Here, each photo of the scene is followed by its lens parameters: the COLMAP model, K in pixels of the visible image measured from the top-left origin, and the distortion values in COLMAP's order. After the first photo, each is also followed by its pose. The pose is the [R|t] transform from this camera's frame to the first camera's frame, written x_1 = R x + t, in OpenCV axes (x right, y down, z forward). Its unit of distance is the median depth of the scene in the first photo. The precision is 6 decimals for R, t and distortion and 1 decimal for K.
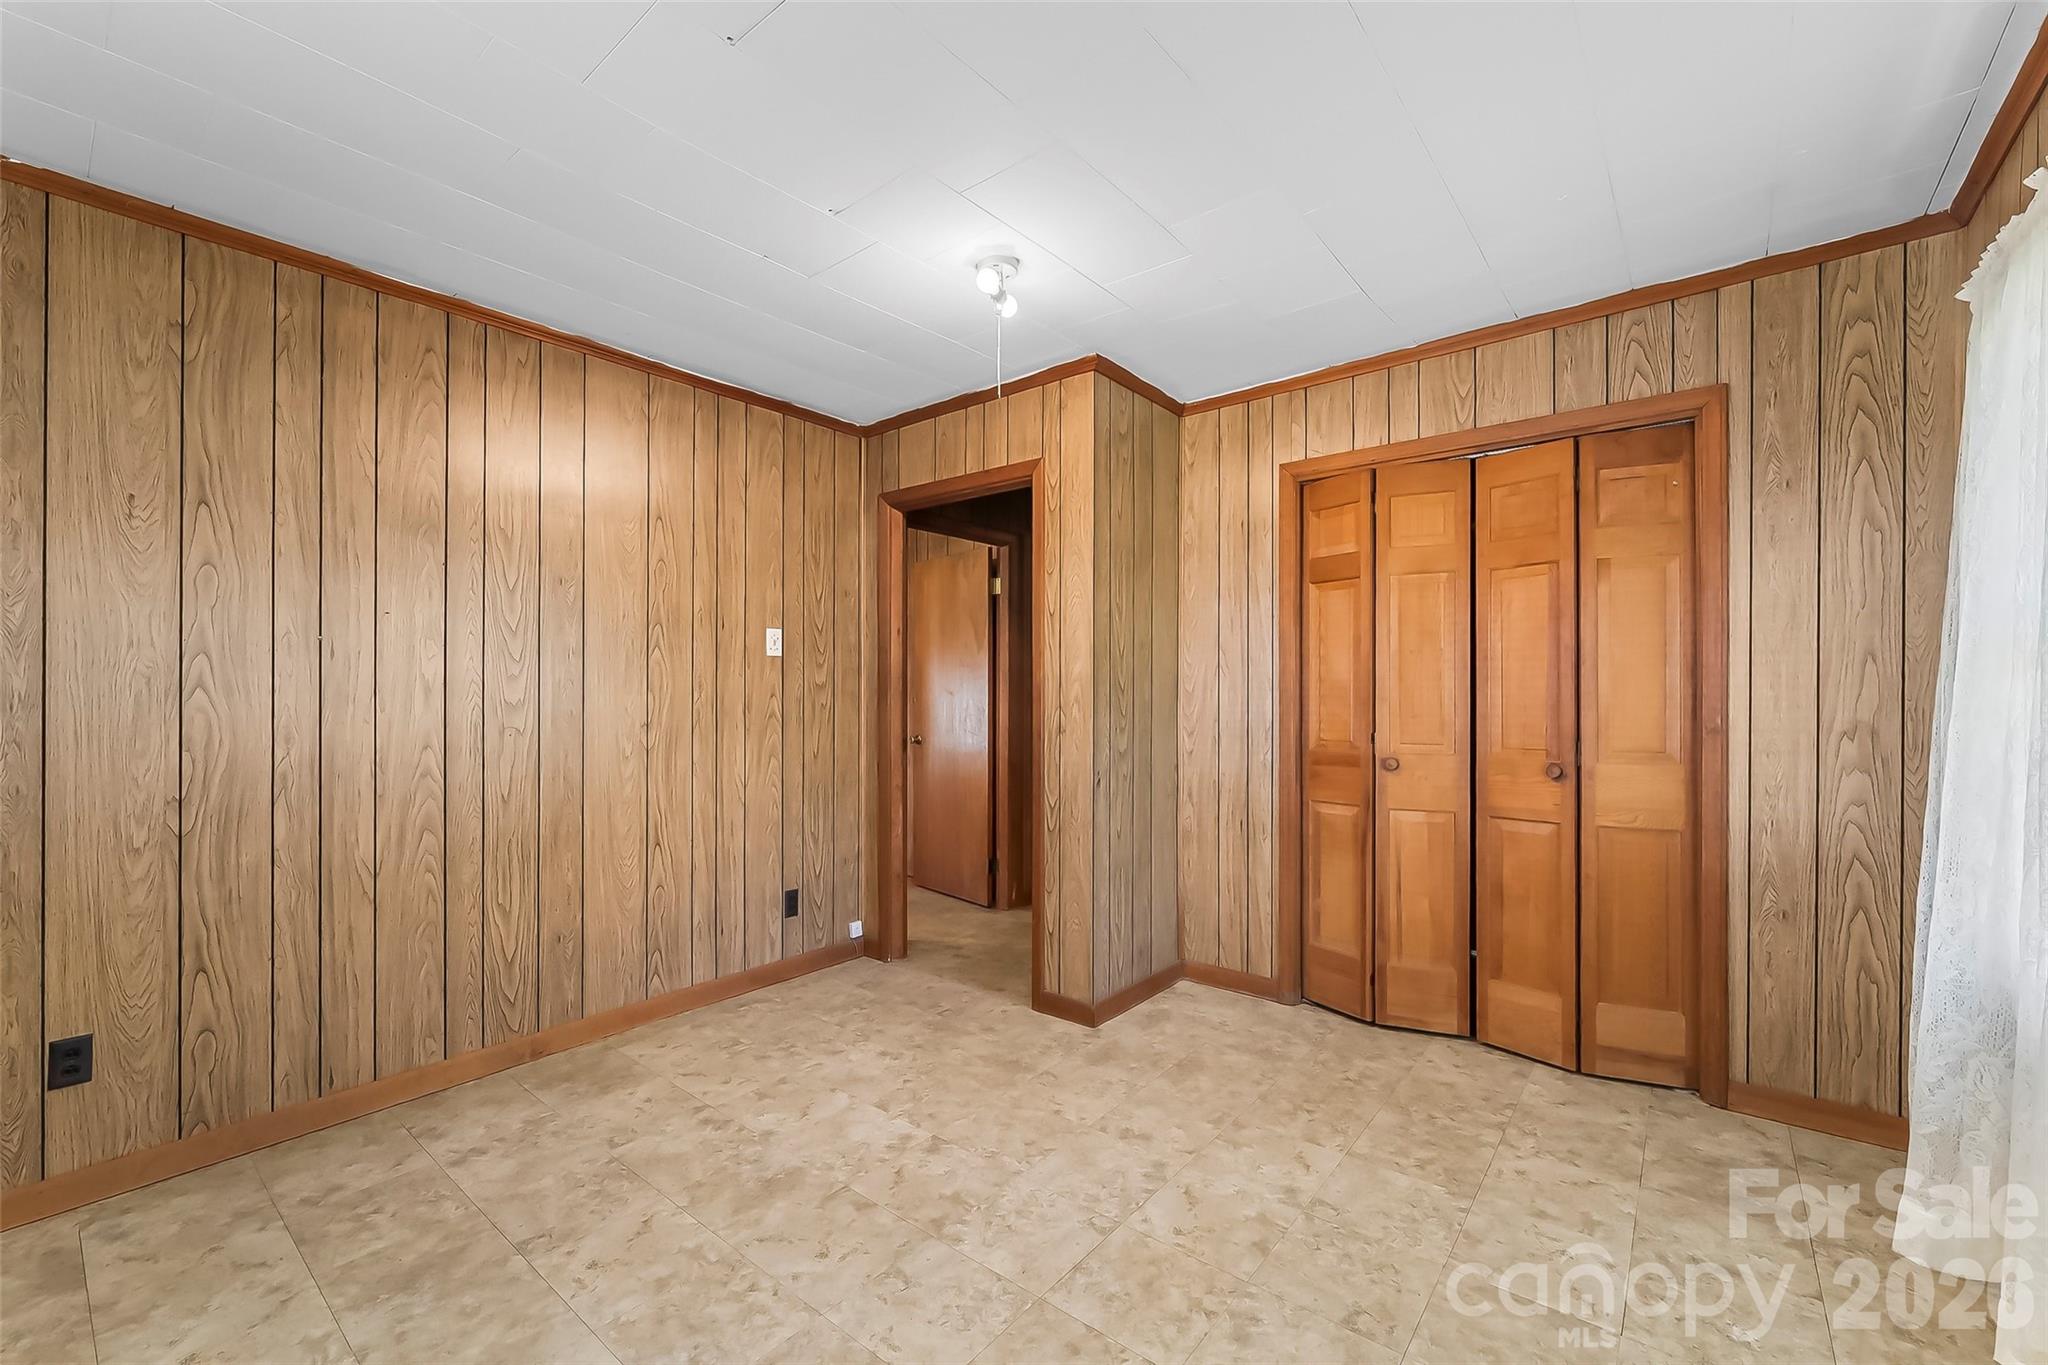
lens RADIAL K [[823.1, 0, 1005.9], [0, 823.1, 691.2], [0, 0, 1]] dist [0.002504, 0.000631]
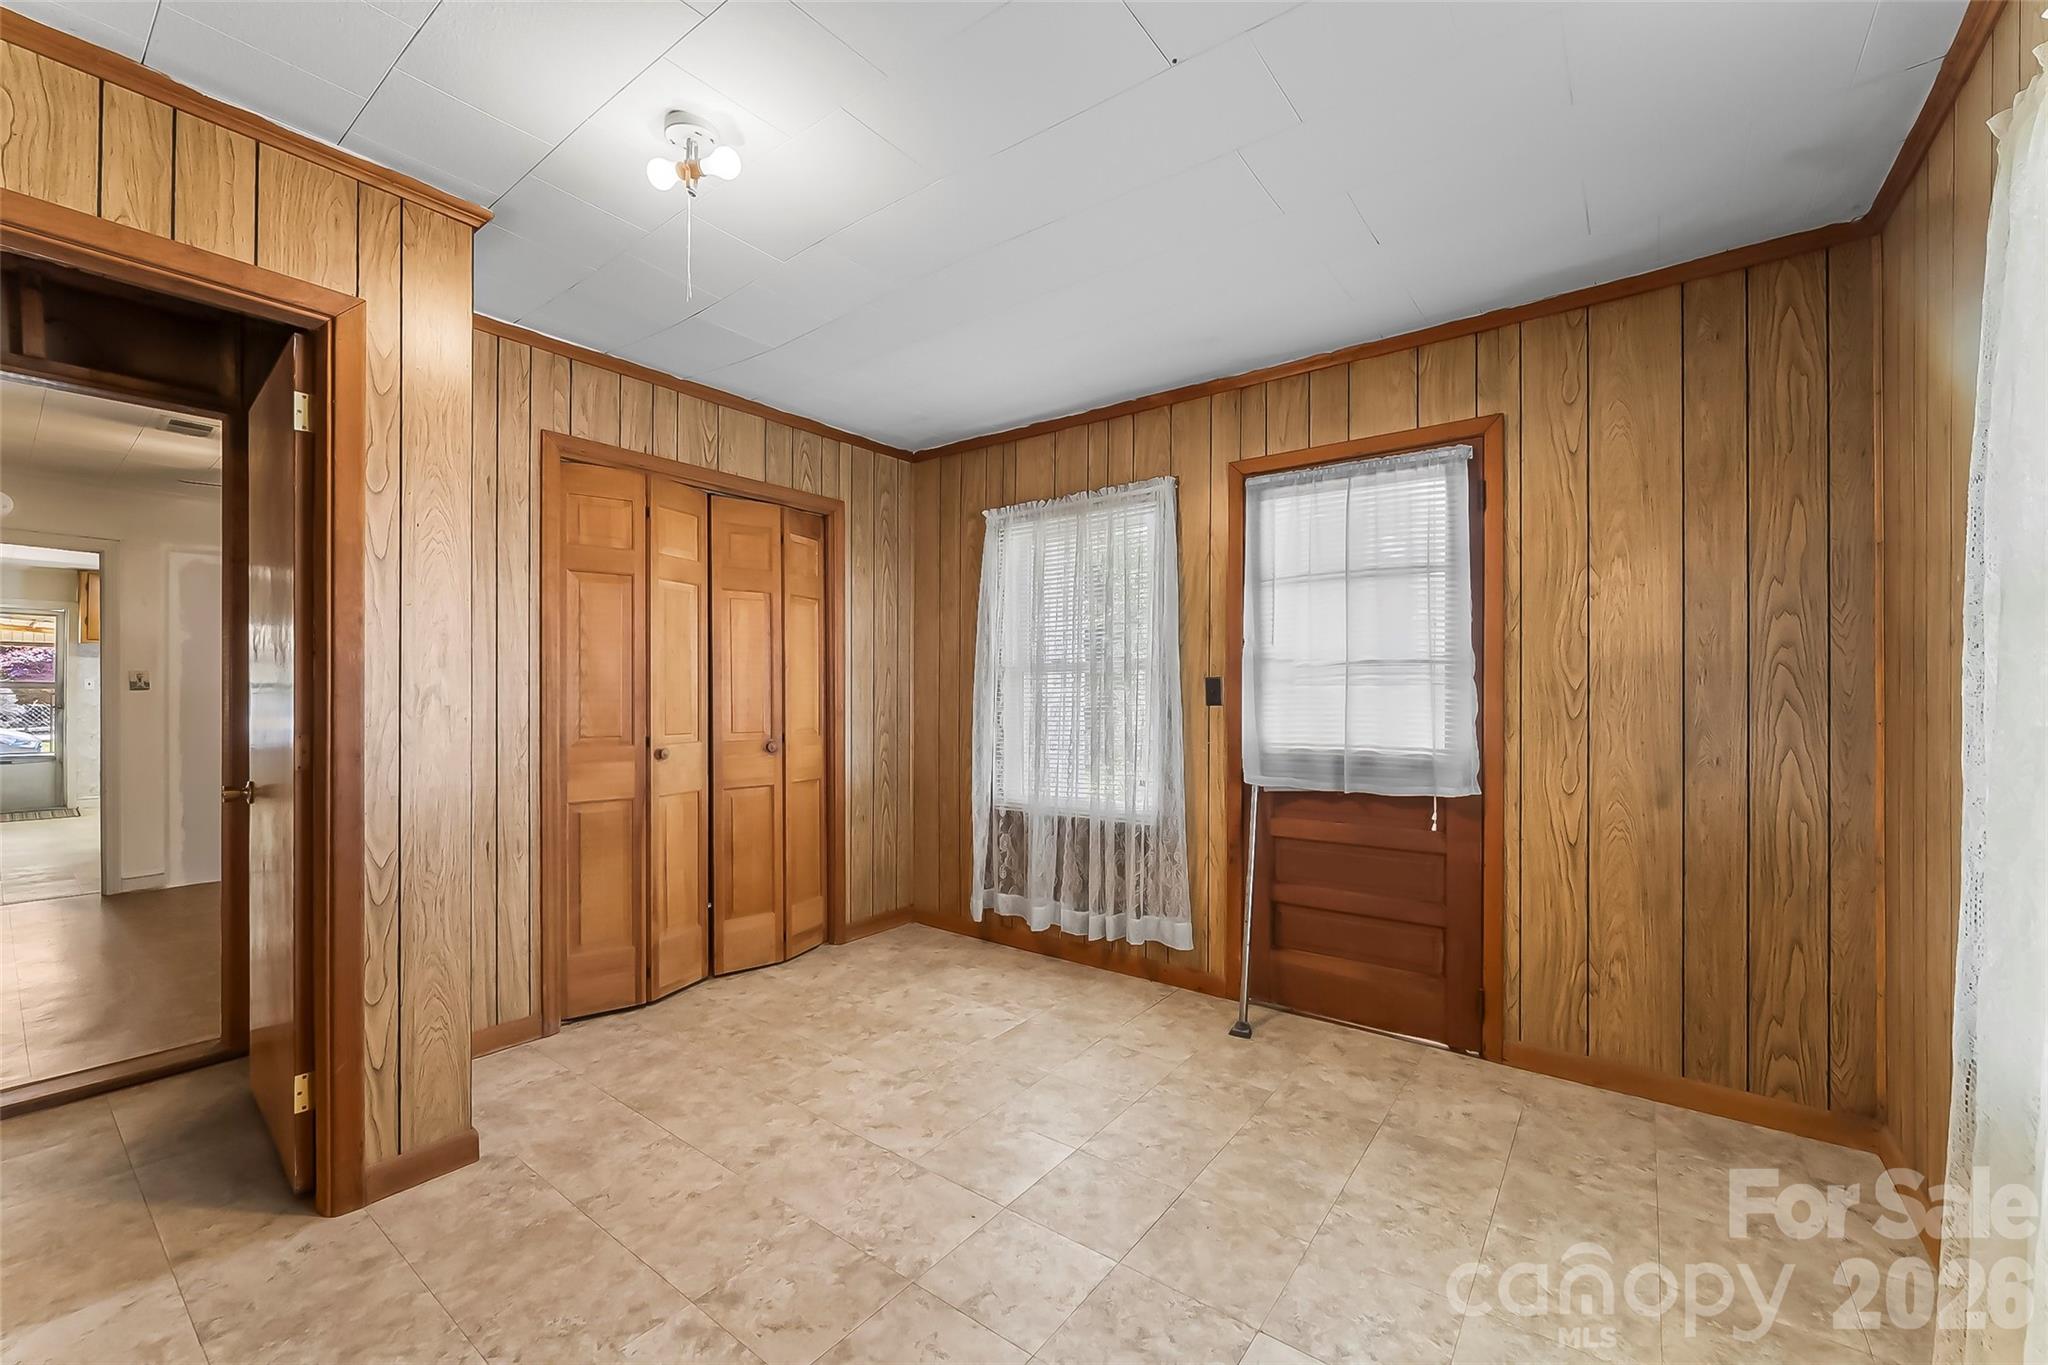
lens RADIAL K [[823.1, 0, 1015.8], [0, 823.1, 694.6], [0, 0, 1]] dist [0.002504, 0.000631]
pose [[-0.032324, 0.000240, 0.999477, -0.691367], [-0.005962, 0.999982, -0.000433, 0.008473], [-0.999460, -0.005973, -0.032322, 0.634619]]
